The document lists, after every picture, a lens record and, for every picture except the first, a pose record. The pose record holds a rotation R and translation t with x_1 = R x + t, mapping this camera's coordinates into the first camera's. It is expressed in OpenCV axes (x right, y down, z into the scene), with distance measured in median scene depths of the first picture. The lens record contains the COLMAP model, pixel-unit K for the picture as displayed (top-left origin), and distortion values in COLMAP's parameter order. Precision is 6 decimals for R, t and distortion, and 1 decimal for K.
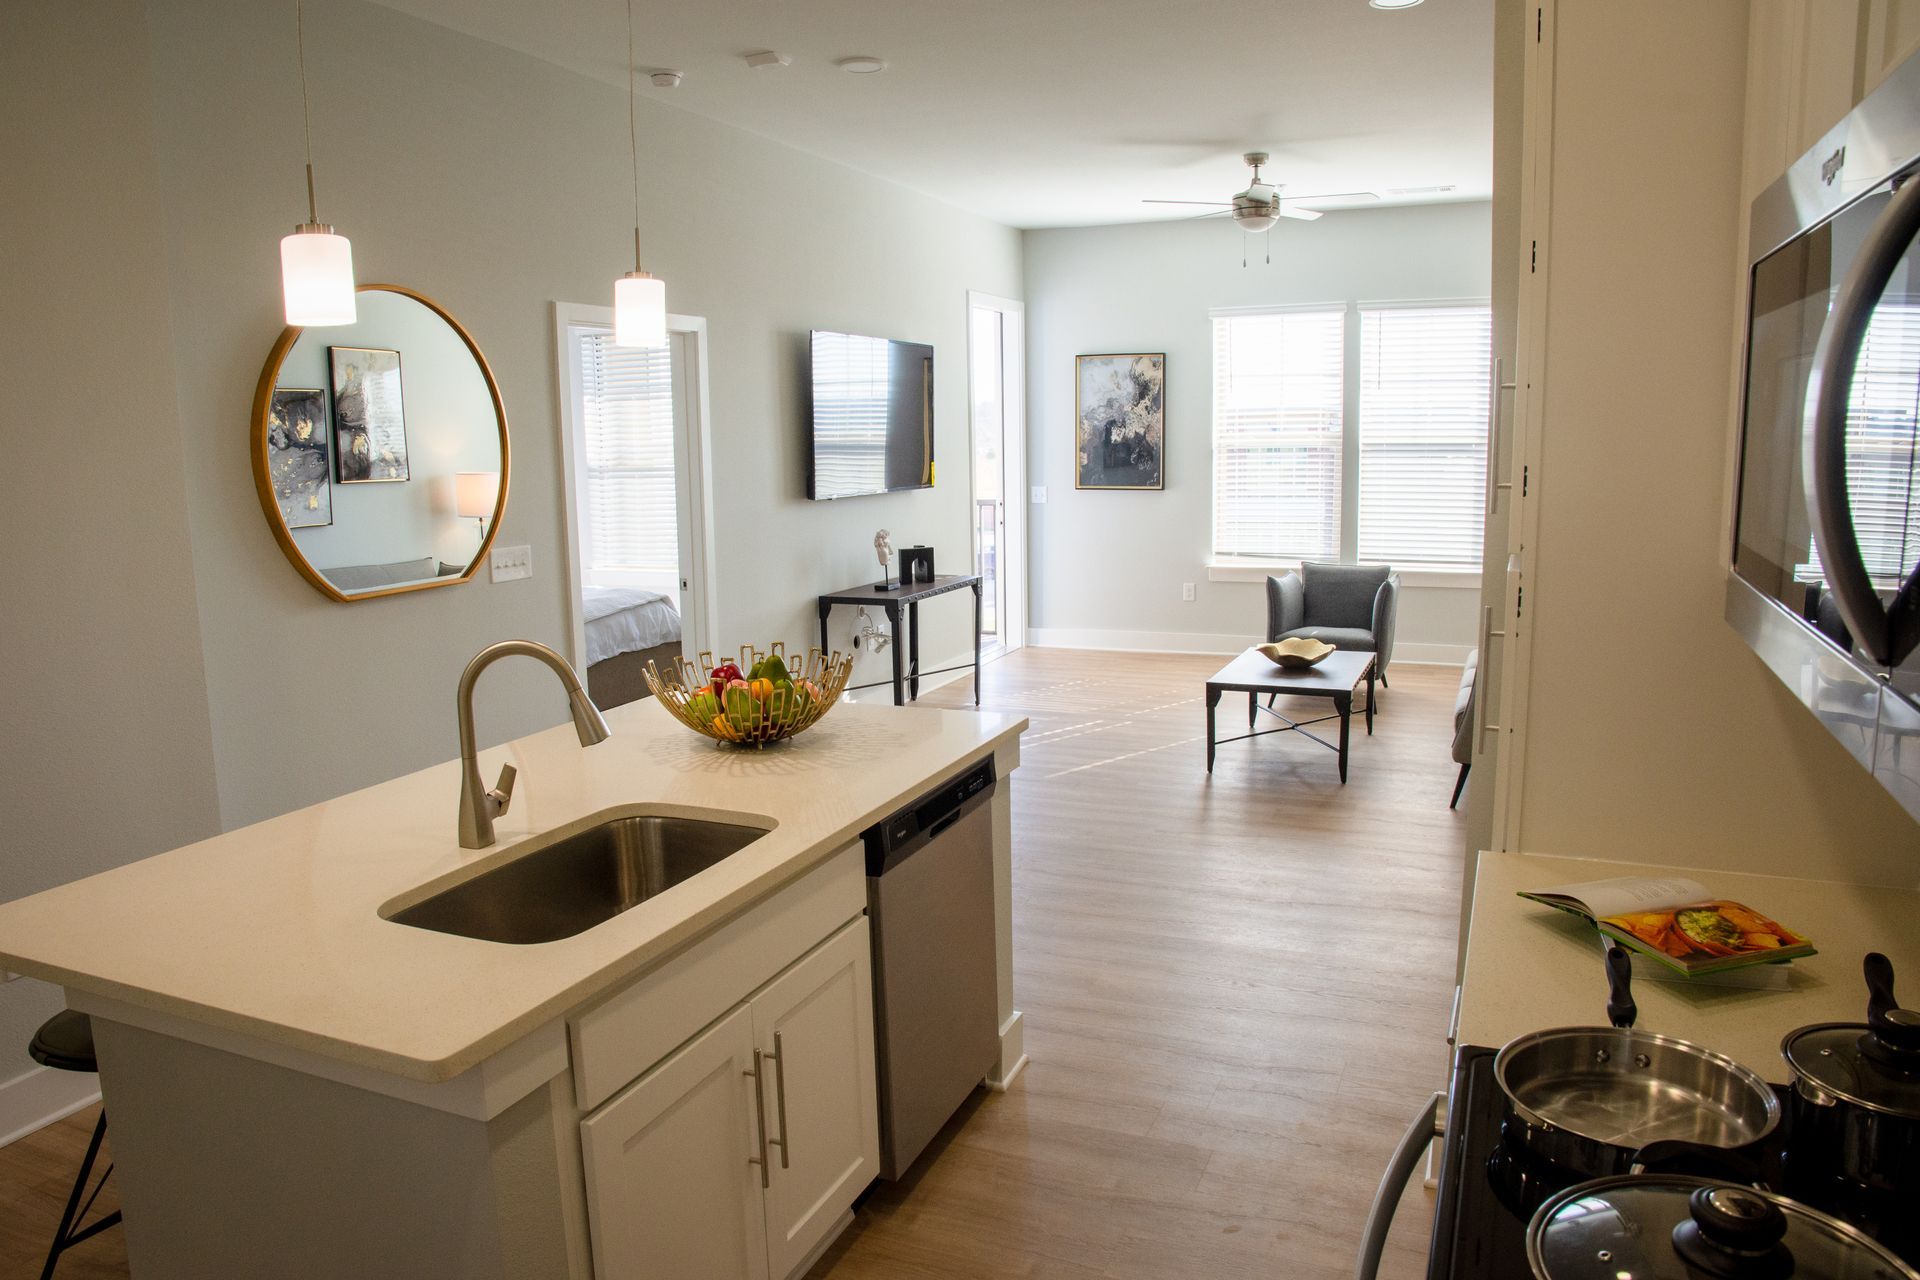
lens RADIAL K [[1348.0, 0, 960.0], [0, 1348.0, 640.0], [0, 0, 1]] dist [-0.125898, 0.063797]
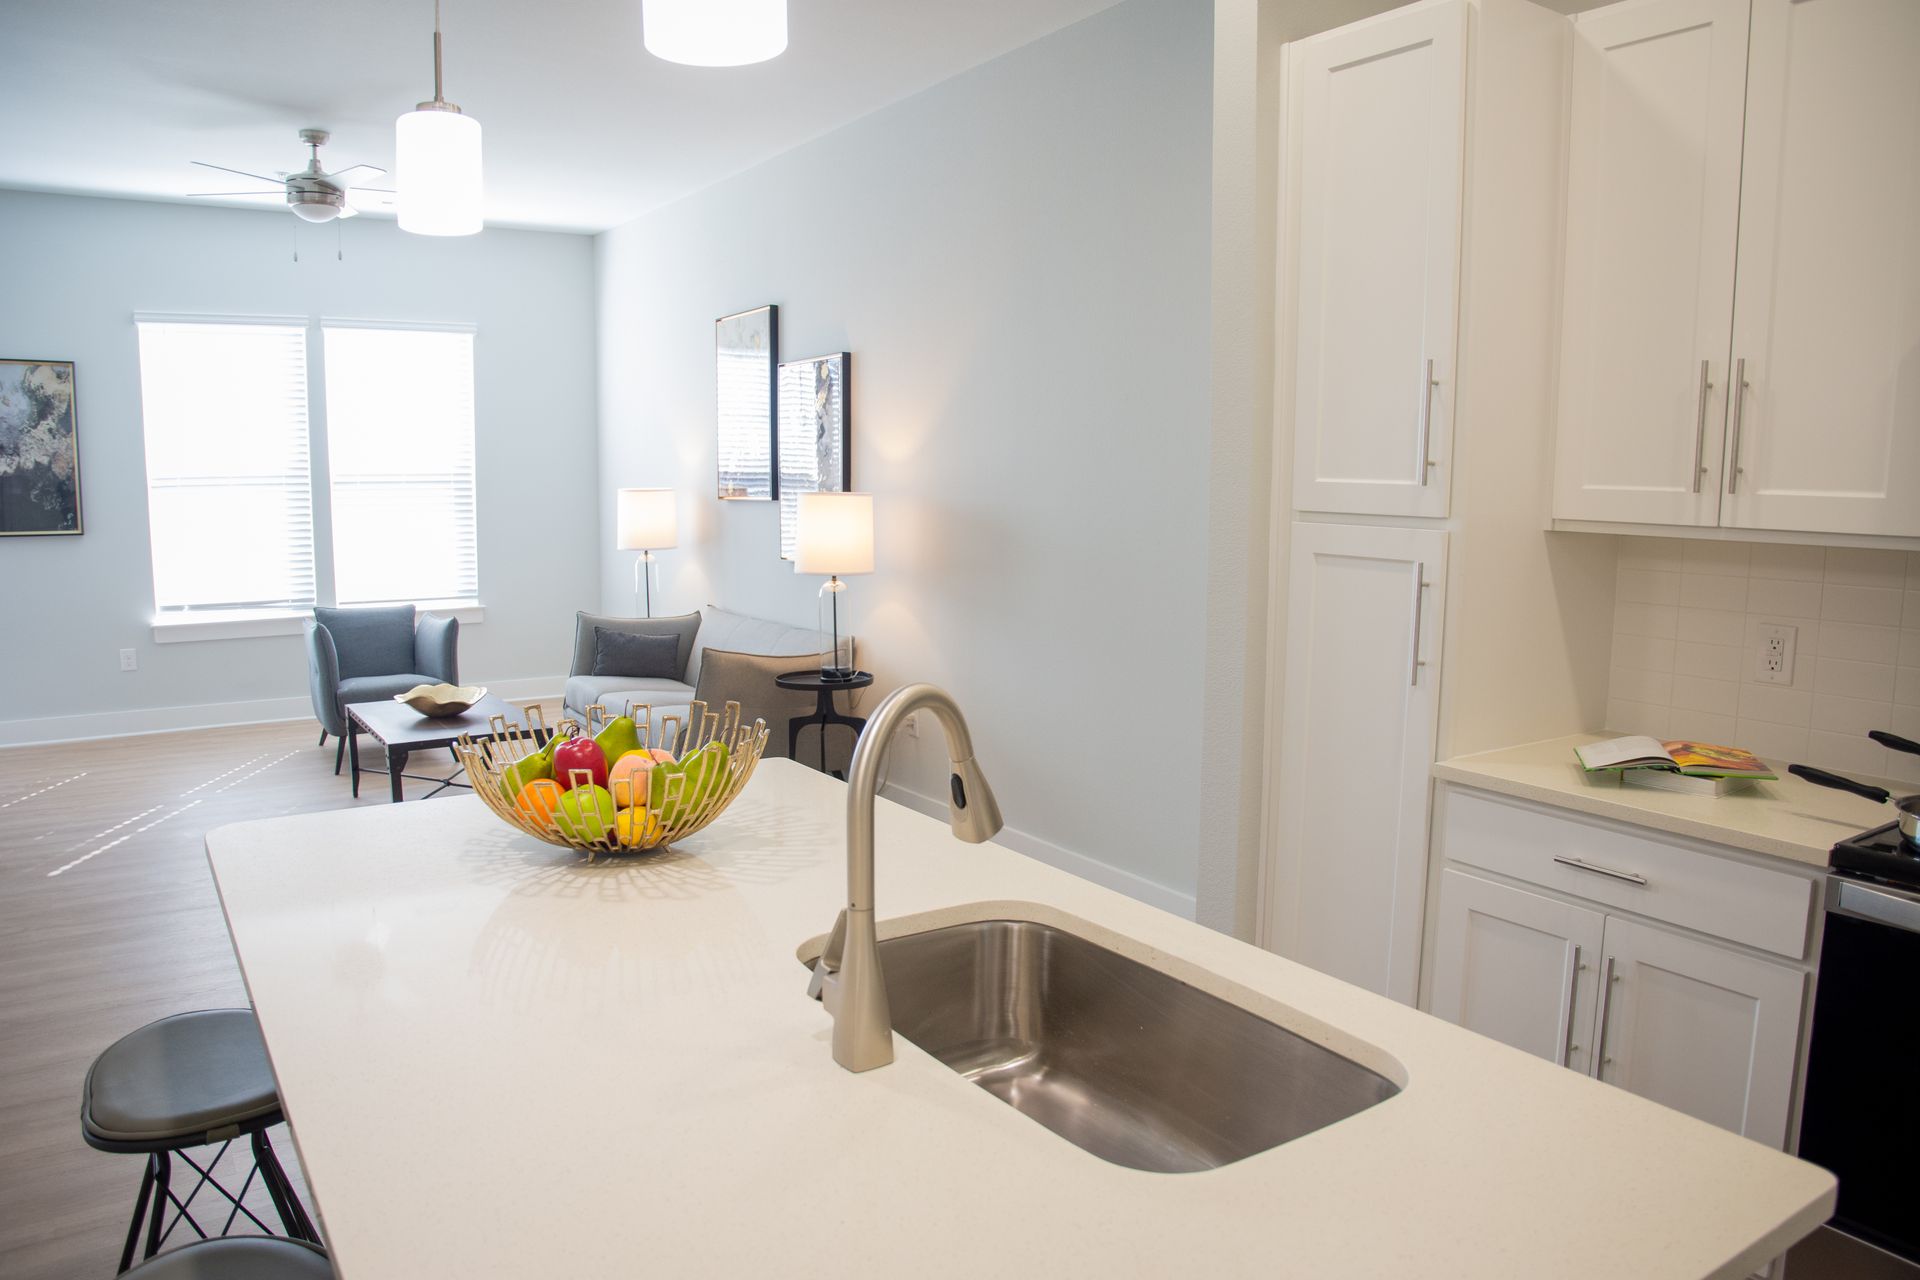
lens RADIAL K [[1348.0, 0, 960.0], [0, 1348.0, 640.0], [0, 0, 1]] dist [-0.125898, 0.063797]
pose [[0.571670, -0.081535, 0.816422, -0.186887], [0.112952, 0.993397, 0.020119, -0.006656], [-0.812672, 0.080715, 0.577105, 0.149731]]
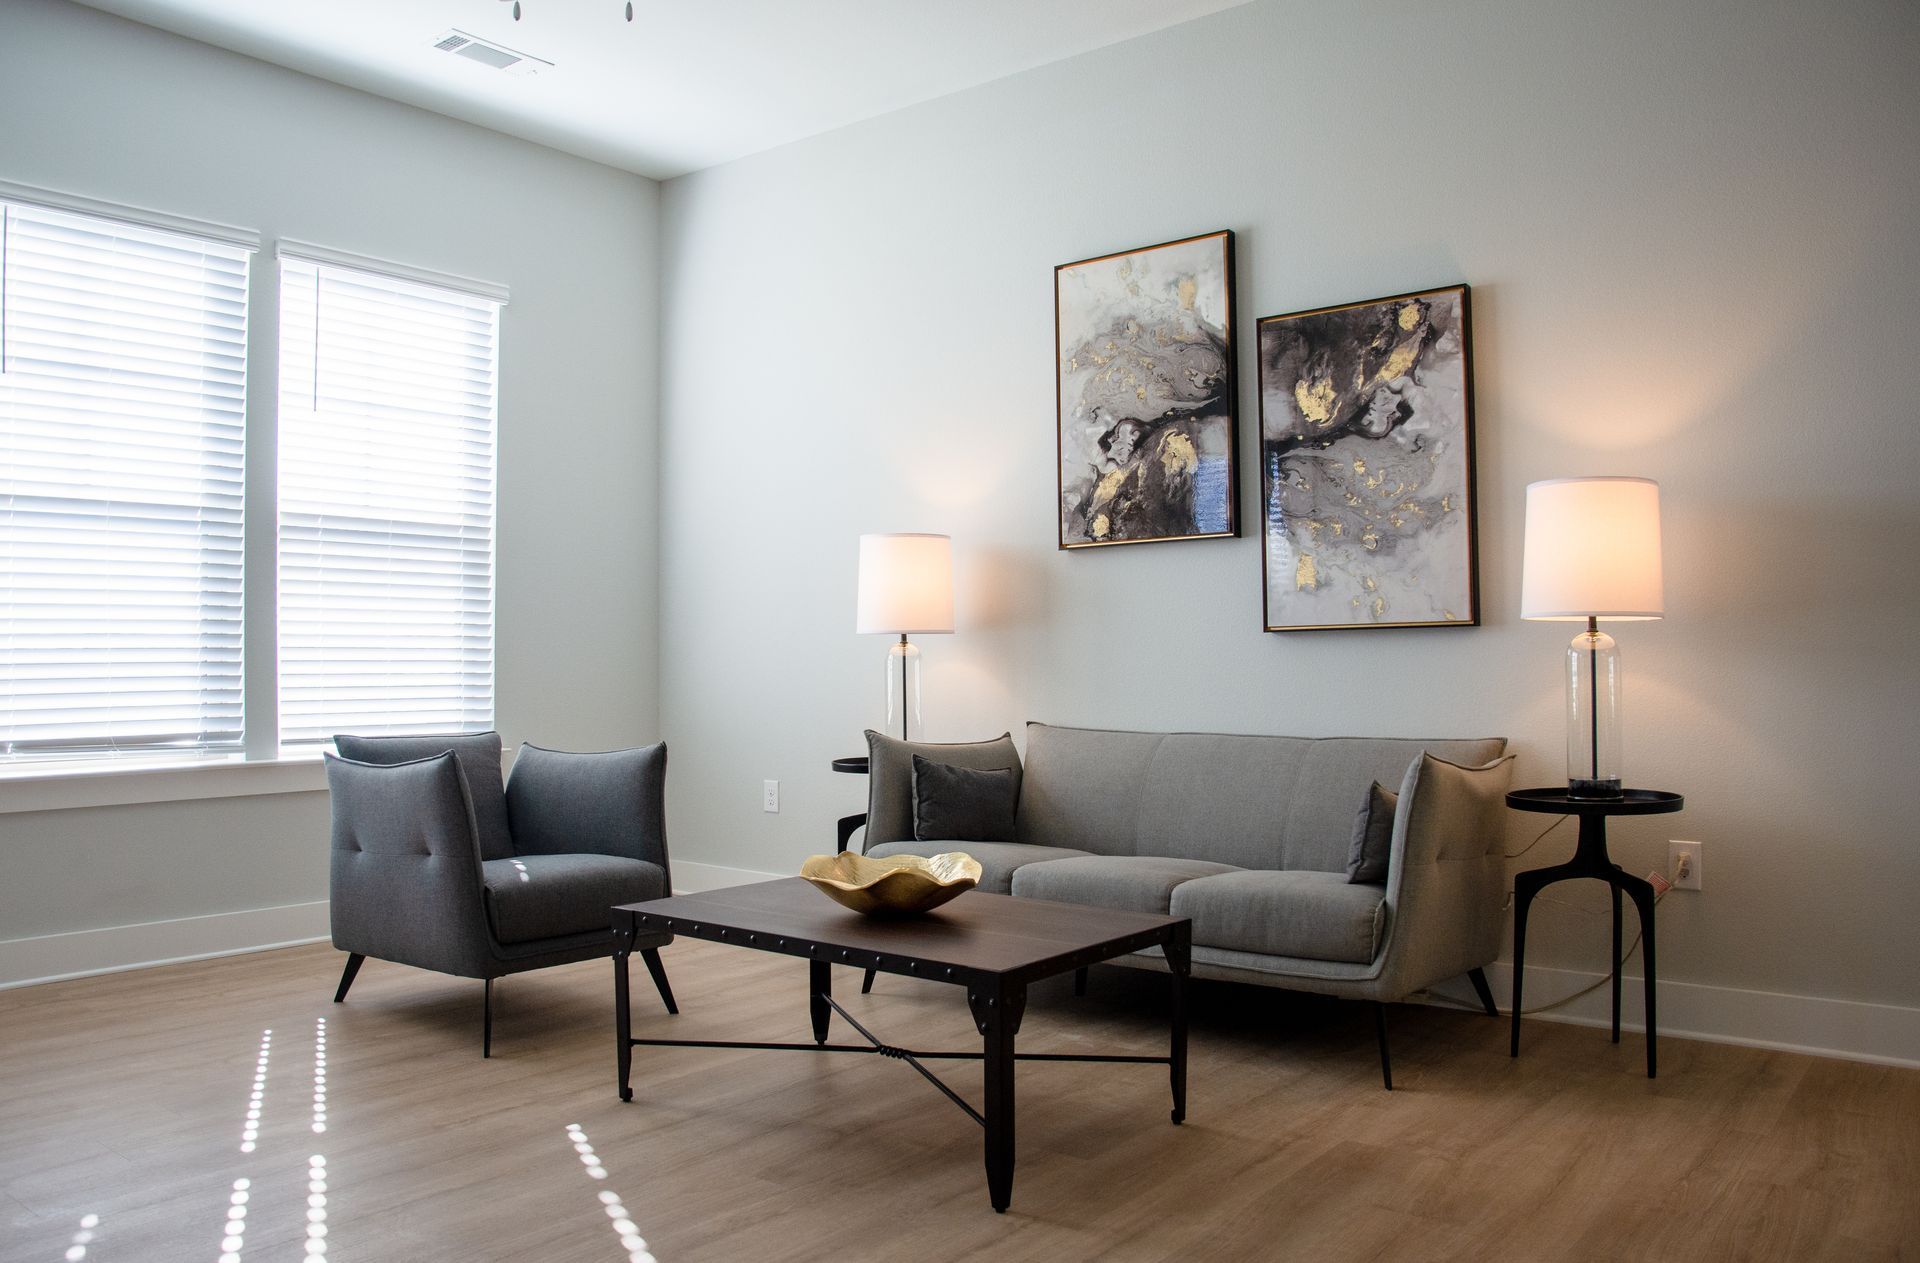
lens RADIAL K [[1491.4, 0, 957.2], [0, 1491.4, 630.6], [0, 0, 1]] dist [-0.076738, -0.001789]
pose [[0.303368, 0.036844, 0.952161, -0.147462], [0.144656, 0.985890, -0.084238, -0.019146], [-0.941829, 0.163291, 0.293758, 0.593645]]
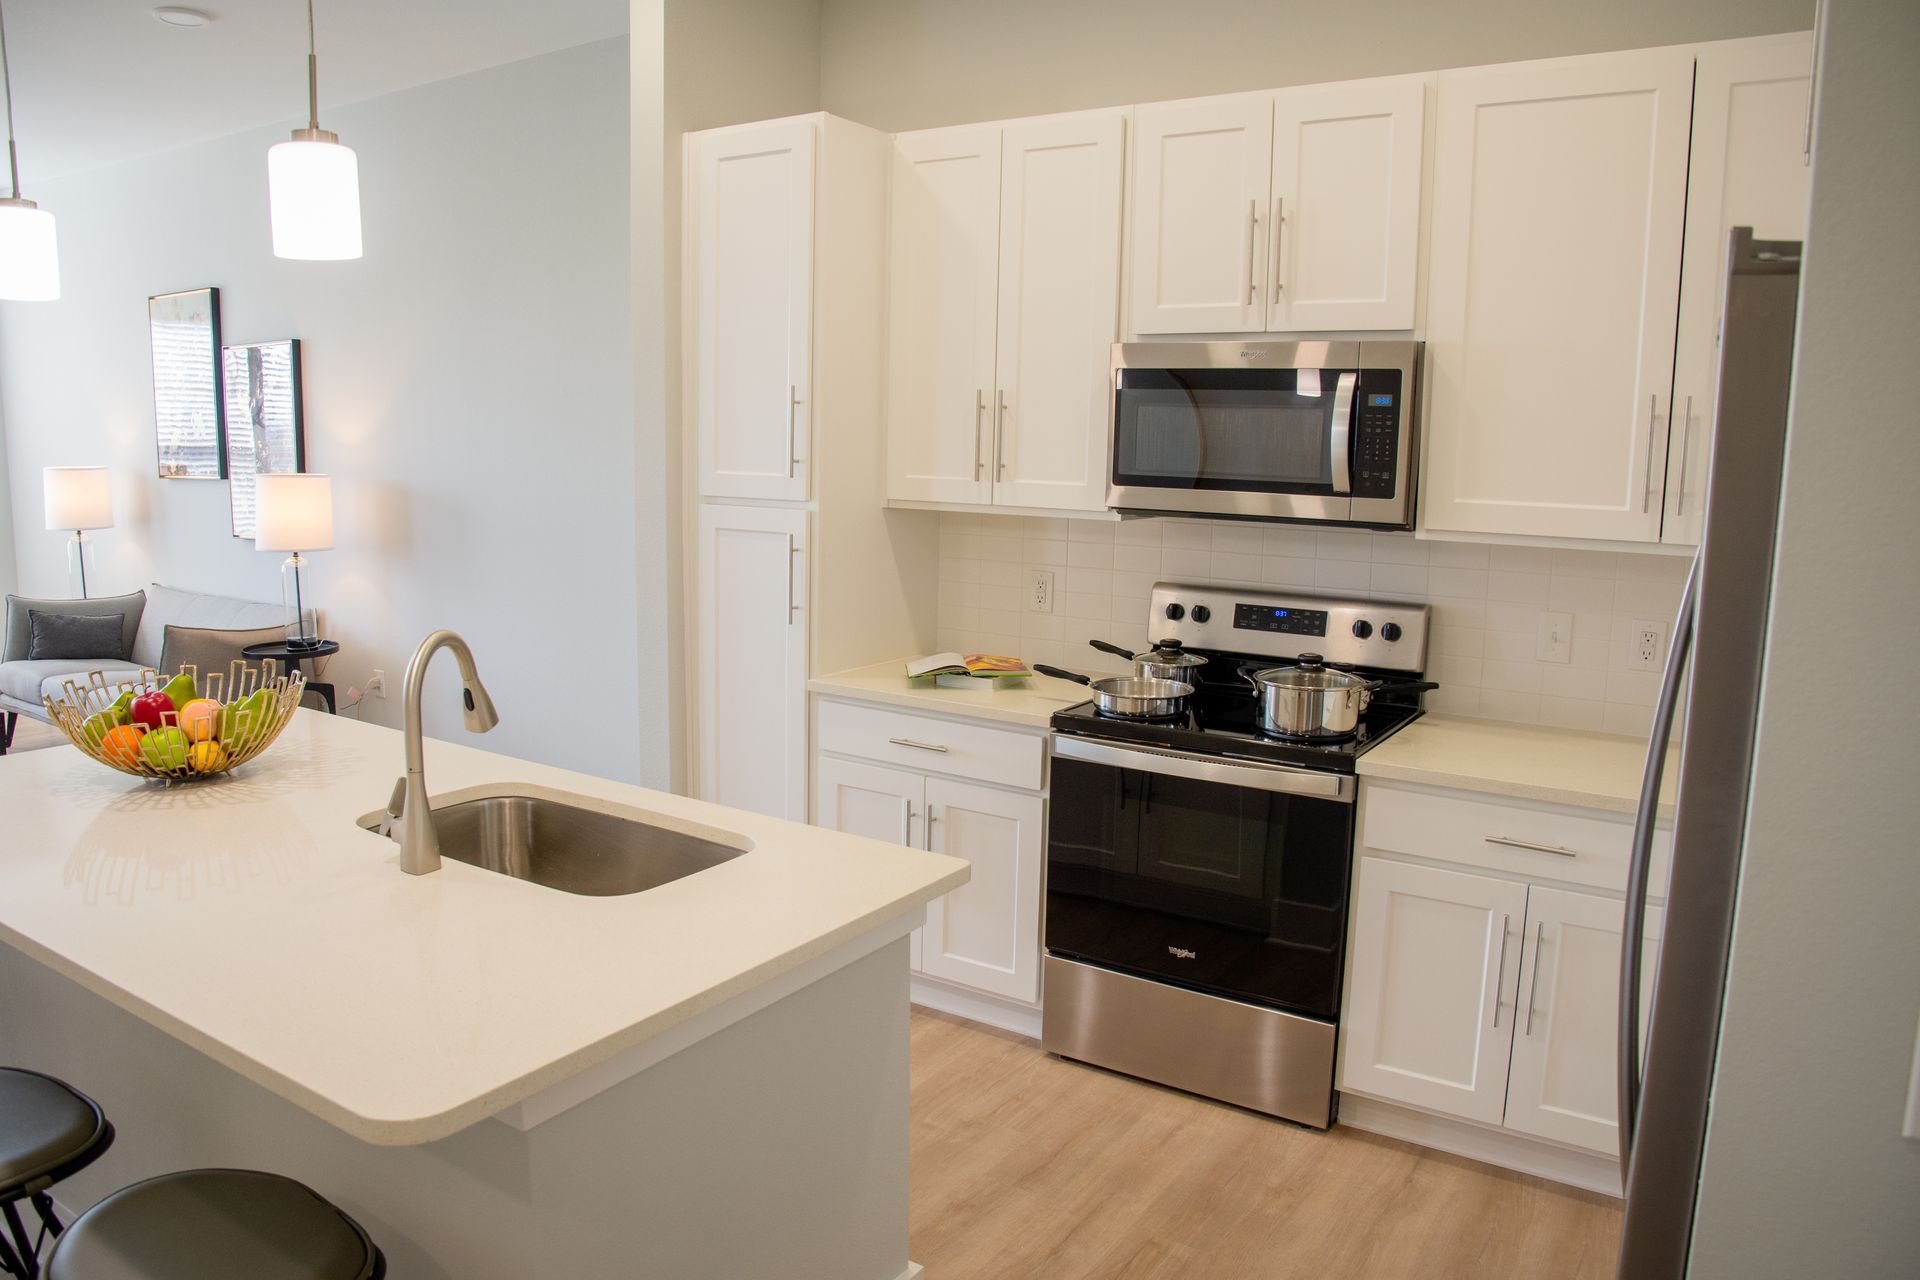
lens RADIAL K [[1348.0, 0, 960.0], [0, 1348.0, 640.0], [0, 0, 1]] dist [-0.125898, 0.063797]
pose [[0.200119, -0.127689, 0.971415, -0.277763], [0.133869, 0.985736, 0.101993, -0.009403], [-0.970583, 0.109632, 0.214358, 0.101017]]
